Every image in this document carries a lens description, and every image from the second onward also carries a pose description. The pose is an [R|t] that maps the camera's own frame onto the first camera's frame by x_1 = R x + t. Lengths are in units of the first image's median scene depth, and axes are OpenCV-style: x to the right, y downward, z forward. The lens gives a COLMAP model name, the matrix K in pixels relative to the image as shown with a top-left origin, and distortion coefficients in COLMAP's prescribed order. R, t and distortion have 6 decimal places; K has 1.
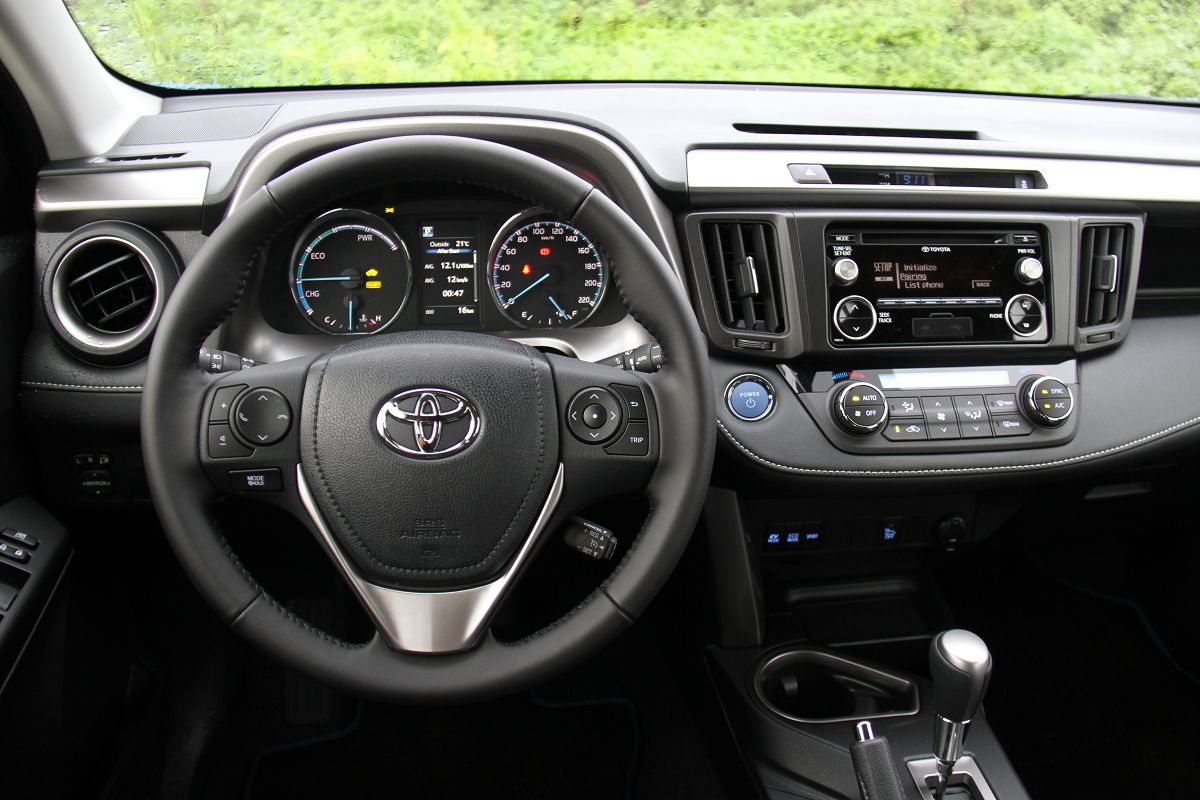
lens RADIAL K [[1026.0, 0, 601.3], [0, 1026.0, 402.3], [0, 0, 1]] dist [-0.157445, 0.006565]
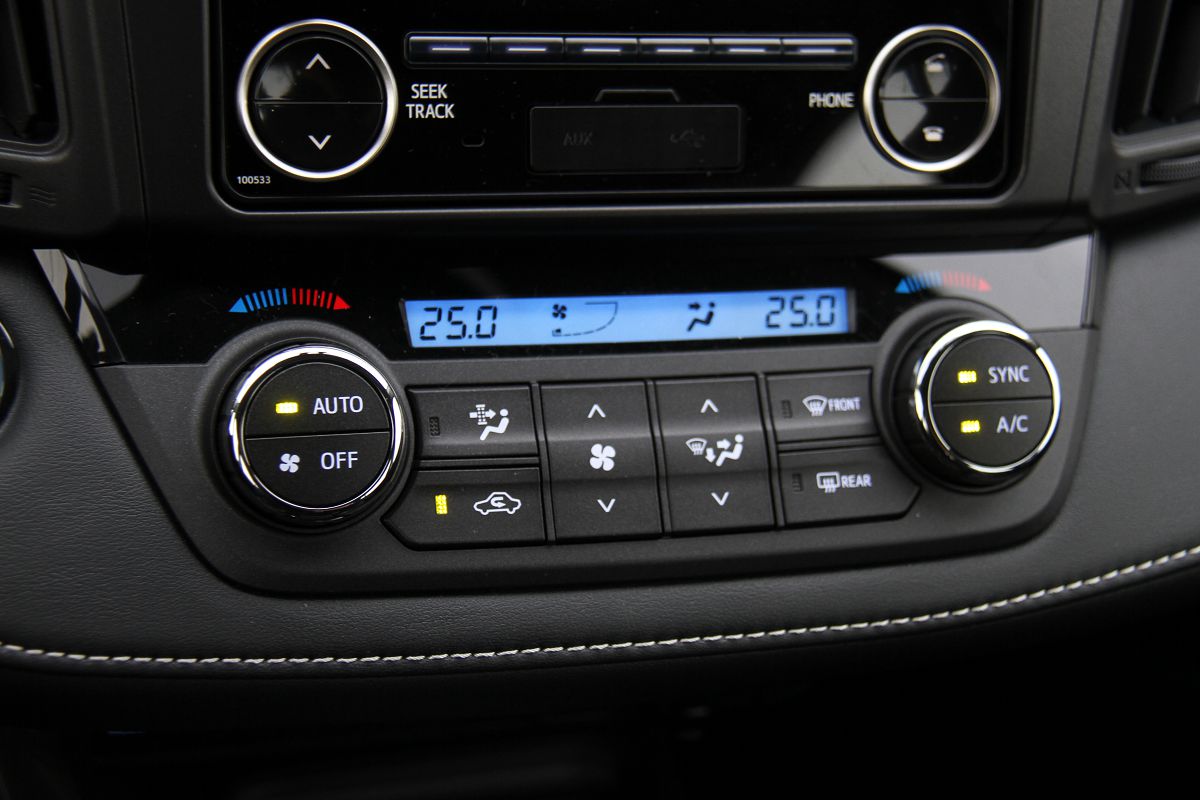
lens RADIAL K [[2095.3, 0, 603.0], [0, 2095.3, 398.0], [0, 0, 1]] dist [0.108655, 0.000000]
pose [[0.981346, 0.015157, 0.191653, 0.216759], [-0.051344, 0.981341, 0.185293, -0.113978], [-0.185268, -0.191676, 0.963813, 0.408878]]
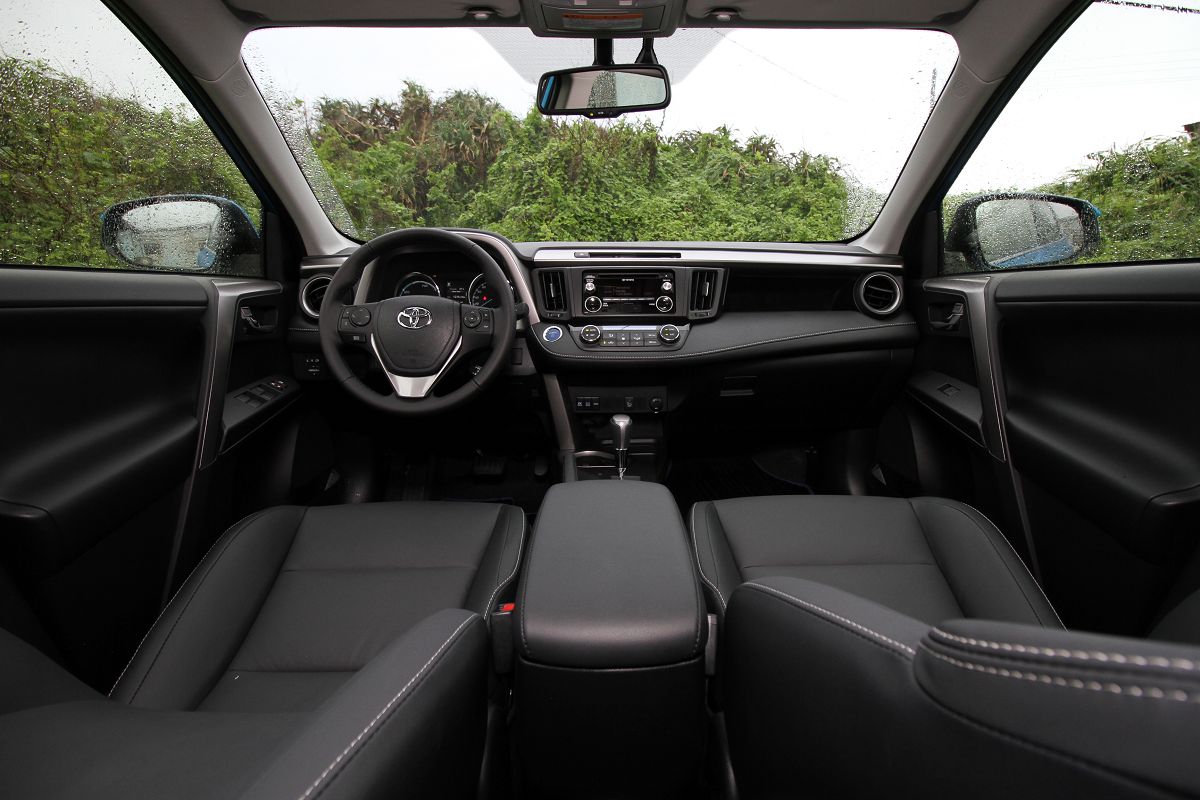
lens RADIAL K [[553.6, 0, 599.0], [0, 553.6, 398.6], [0, 0, 1]] dist [0.000747, 0.000069]
pose [[0.994363, 0.006746, -0.105815, 0.420455], [-0.022575, 0.988561, -0.149120, 0.375934], [0.103598, 0.150668, 0.983141, -0.384243]]
